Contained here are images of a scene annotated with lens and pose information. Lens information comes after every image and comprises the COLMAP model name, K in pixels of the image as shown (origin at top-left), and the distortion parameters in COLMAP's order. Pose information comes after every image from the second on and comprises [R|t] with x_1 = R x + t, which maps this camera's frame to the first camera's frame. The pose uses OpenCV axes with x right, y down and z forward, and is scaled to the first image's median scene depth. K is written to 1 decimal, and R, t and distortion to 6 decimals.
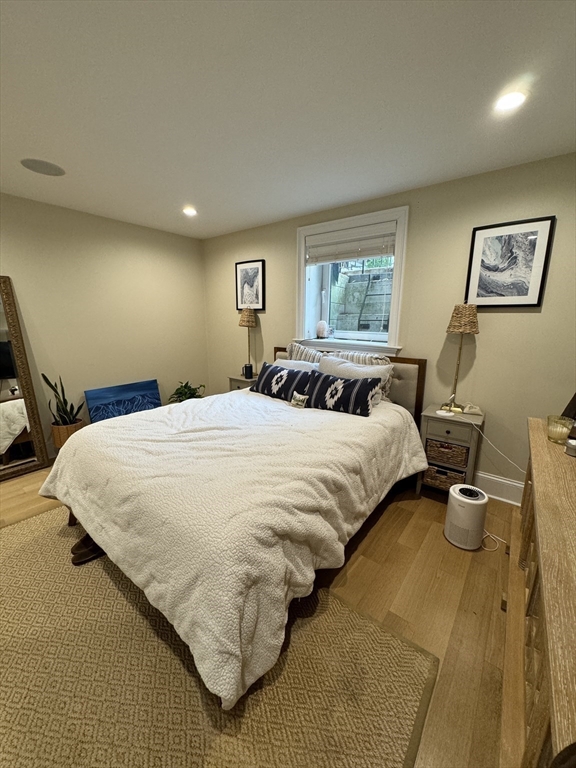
lens RADIAL K [[306.3, 0, 287.3], [0, 306.3, 385.4], [0, 0, 1]] dist [-0.001013, -0.000380]
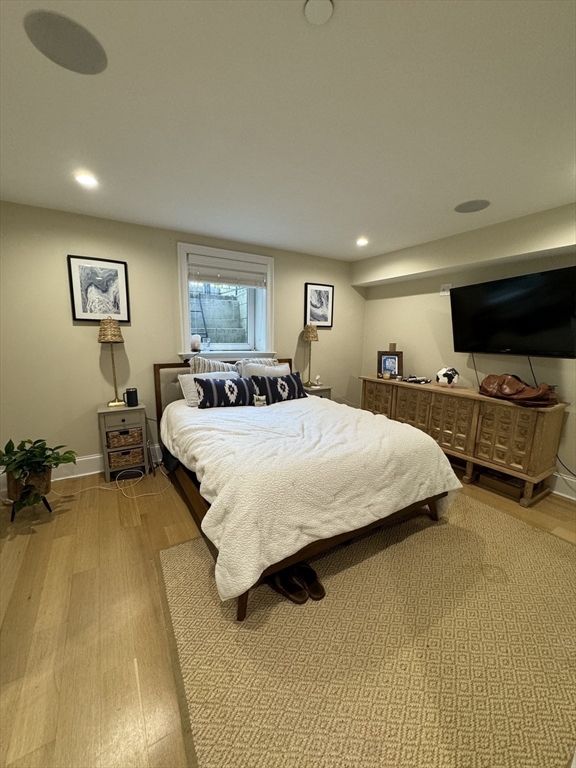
lens RADIAL K [[306.3, 0, 288.9], [0, 306.3, 384.4], [0, 0, 1]] dist [-0.001013, -0.000380]
pose [[0.345167, -0.156261, 0.925442, -1.069722], [0.197302, 0.976089, 0.091224, -0.106061], [-0.917568, 0.151104, 0.367744, 0.475923]]
